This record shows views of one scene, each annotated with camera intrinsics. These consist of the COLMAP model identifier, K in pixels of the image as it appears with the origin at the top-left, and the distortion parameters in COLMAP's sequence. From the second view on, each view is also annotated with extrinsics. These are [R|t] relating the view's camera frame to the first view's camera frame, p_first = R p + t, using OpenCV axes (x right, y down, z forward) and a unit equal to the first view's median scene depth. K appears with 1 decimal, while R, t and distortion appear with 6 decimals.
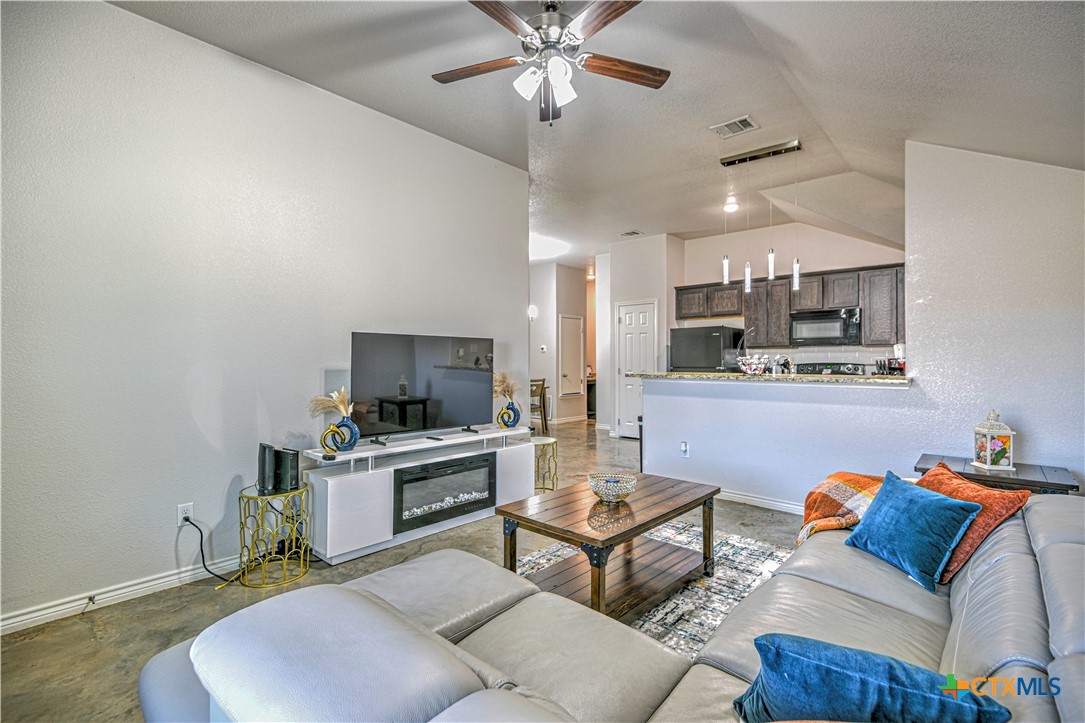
lens RADIAL K [[498.9, 0, 538.2], [0, 498.9, 354.7], [0, 0, 1]] dist [0.004109, -0.003166]
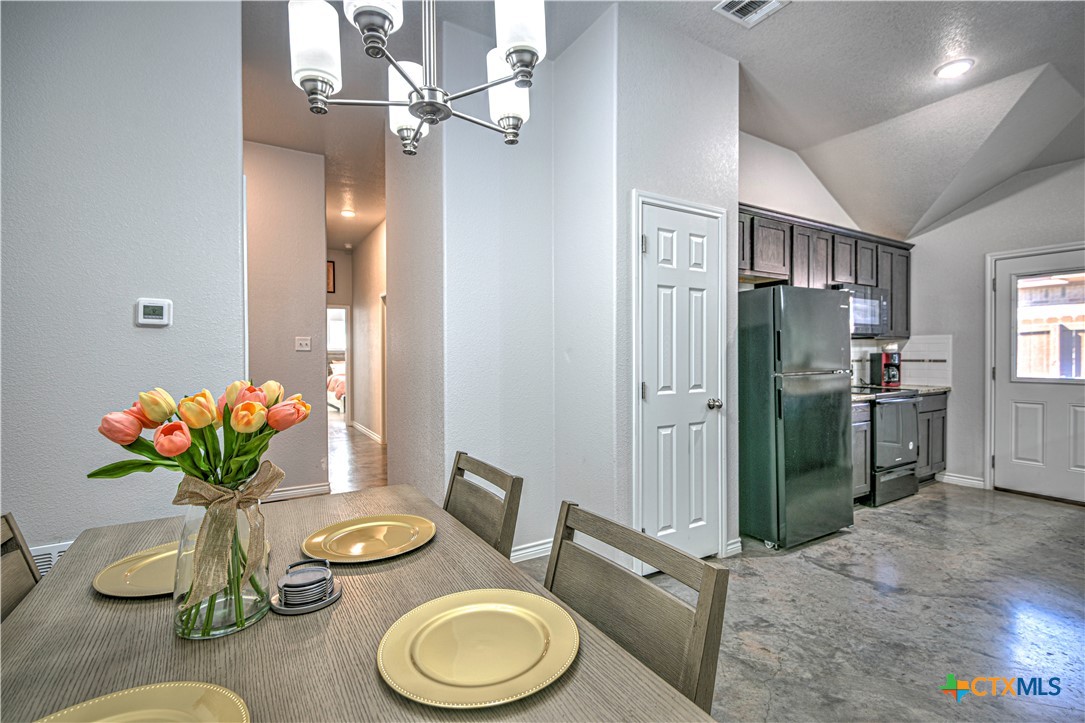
lens RADIAL K [[498.9, 0, 540.4], [0, 498.9, 358.7], [0, 0, 1]] dist [0.004109, -0.003166]
pose [[0.254981, -0.012124, 0.966870, -0.226682], [-0.003871, 0.999901, 0.013559, 0.007034], [-0.966938, -0.007200, 0.254909, 1.176615]]
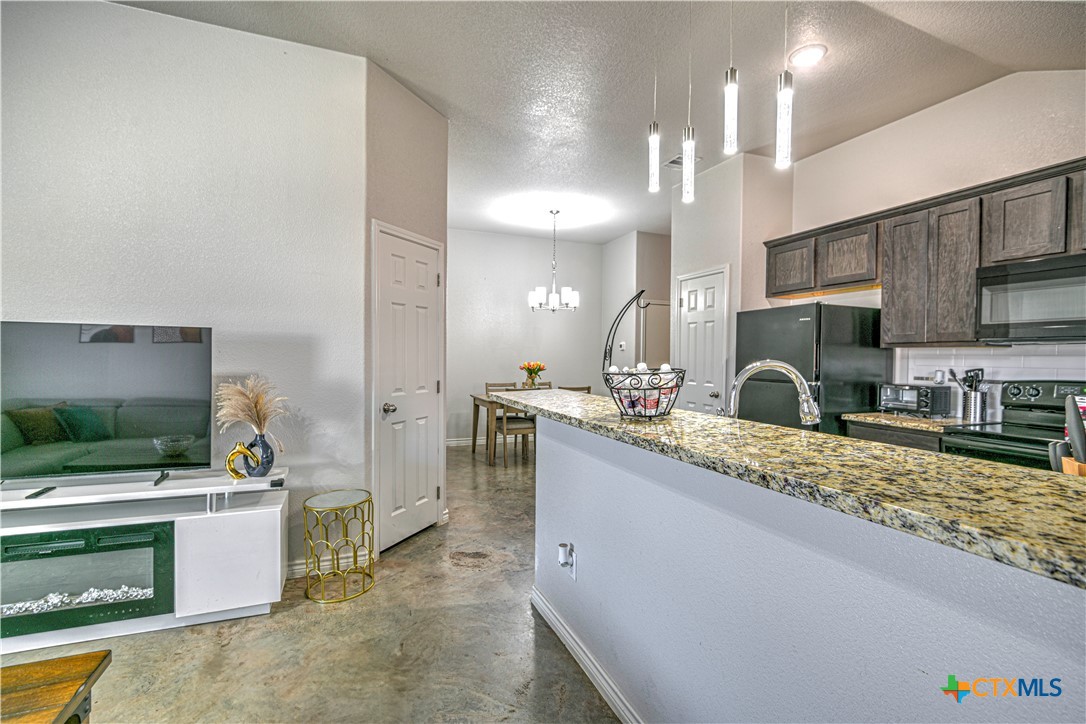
lens RADIAL K [[499.4, 0, 538.6], [0, 499.4, 360.8], [0, 0, 1]] dist [0.004109, -0.003166]
pose [[0.902552, 0.016945, -0.430248, 0.330399], [-0.009710, 0.999772, 0.019004, -0.004428], [0.430472, -0.012974, 0.902511, 0.401206]]
